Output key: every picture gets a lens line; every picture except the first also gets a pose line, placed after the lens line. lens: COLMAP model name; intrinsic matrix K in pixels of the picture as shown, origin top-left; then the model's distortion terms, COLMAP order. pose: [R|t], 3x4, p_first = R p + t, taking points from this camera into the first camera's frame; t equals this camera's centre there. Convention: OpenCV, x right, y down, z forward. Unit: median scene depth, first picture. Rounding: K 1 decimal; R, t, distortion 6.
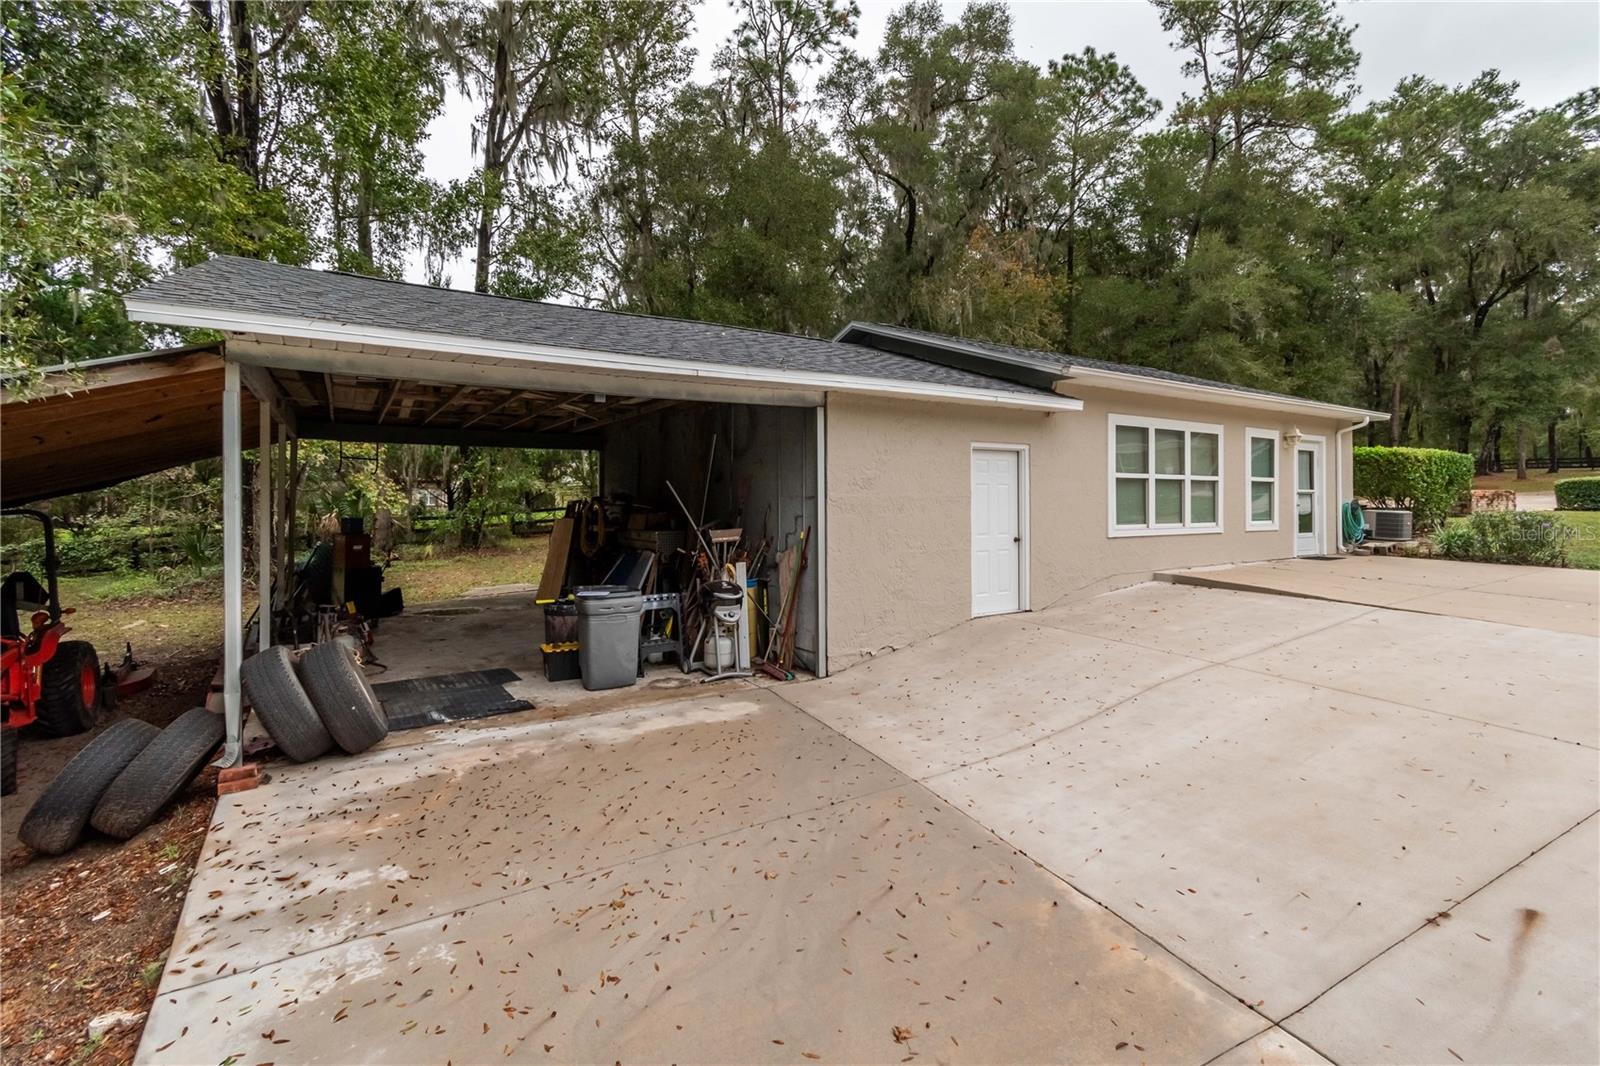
lens RADIAL K [[709.1, 0, 805.9], [0, 709.1, 454.8], [0, 0, 1]] dist [0.001532, 0.000115]
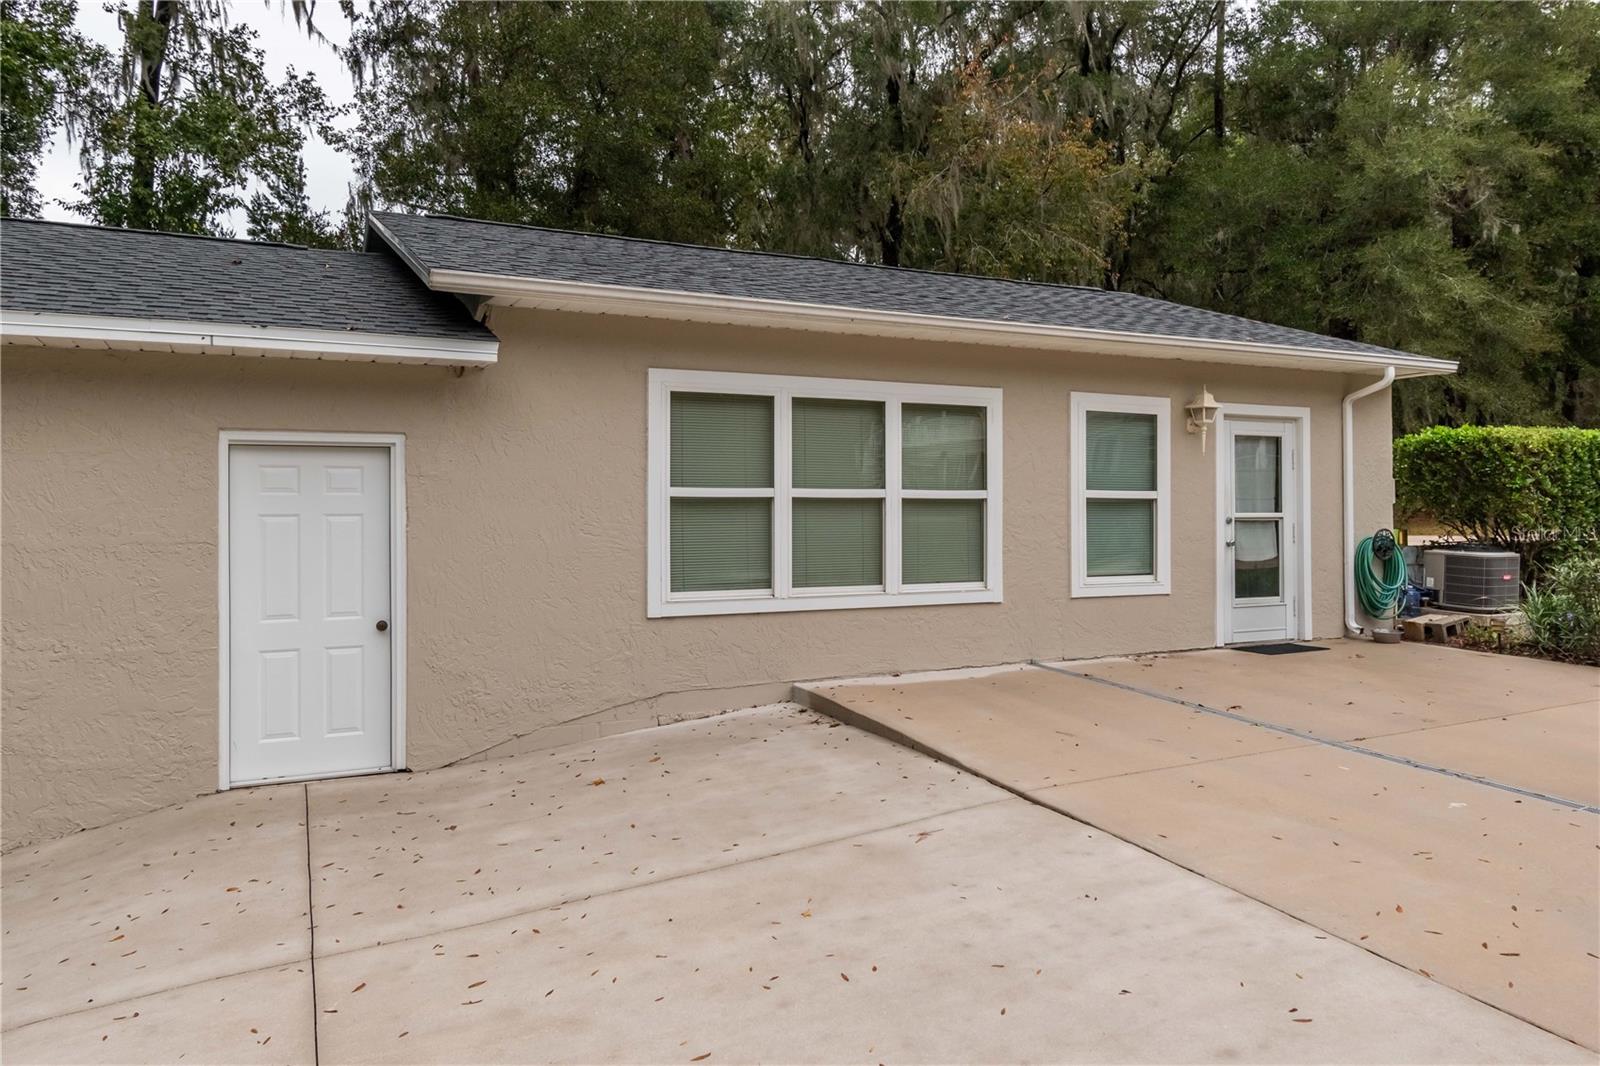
lens RADIAL K [[1056.4, 0, 820.3], [0, 1056.4, 441.6], [0, 0, 1]] dist [-0.000041, 0.004335]
pose [[0.992914, -0.010810, -0.118341, 0.509280], [0.010436, 0.999938, -0.003783, -0.002321], [0.118374, 0.002522, 0.992966, 0.222626]]
